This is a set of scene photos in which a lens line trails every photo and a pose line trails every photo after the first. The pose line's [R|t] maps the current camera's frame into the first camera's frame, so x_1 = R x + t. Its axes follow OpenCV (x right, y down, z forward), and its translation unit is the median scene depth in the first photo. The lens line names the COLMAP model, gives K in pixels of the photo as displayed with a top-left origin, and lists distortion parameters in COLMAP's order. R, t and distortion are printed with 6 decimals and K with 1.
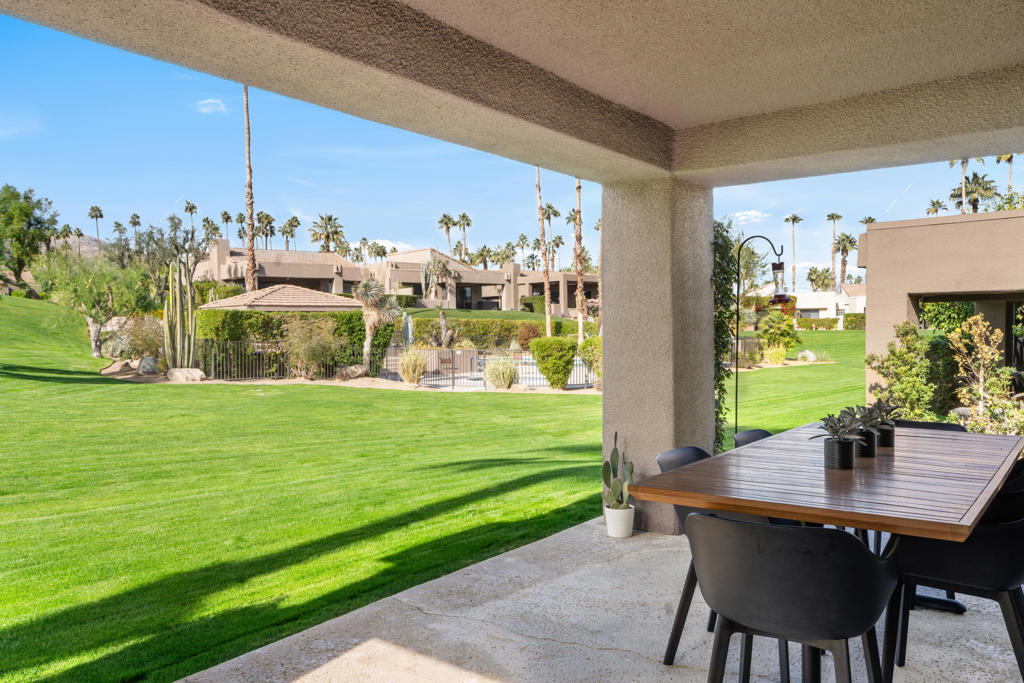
lens RADIAL K [[765.5, 0, 512.0], [0, 765.5, 341.5], [0, 0, 1]] dist [-0.002594, 0.007147]
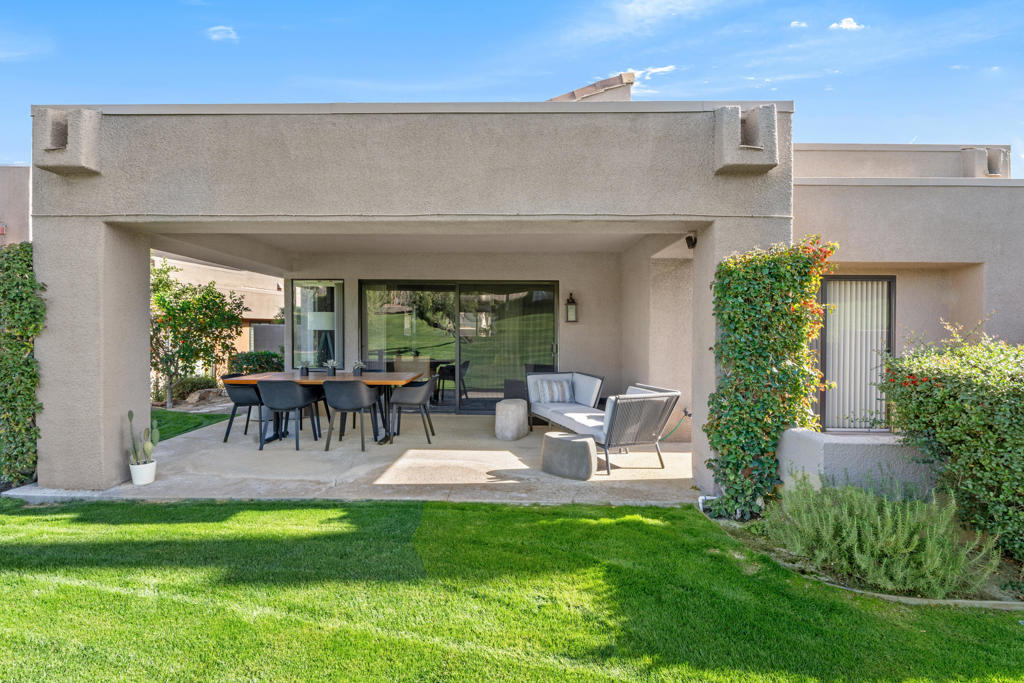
lens RADIAL K [[477.9, 0, 512.0], [0, 477.9, 341.5], [0, 0, 1]] dist [-0.014545, -0.000284]
pose [[-0.567197, -0.011869, 0.823497, -1.822548], [0.014894, 0.999585, 0.024666, -0.034737], [-0.823448, 0.026256, -0.566784, 1.768284]]
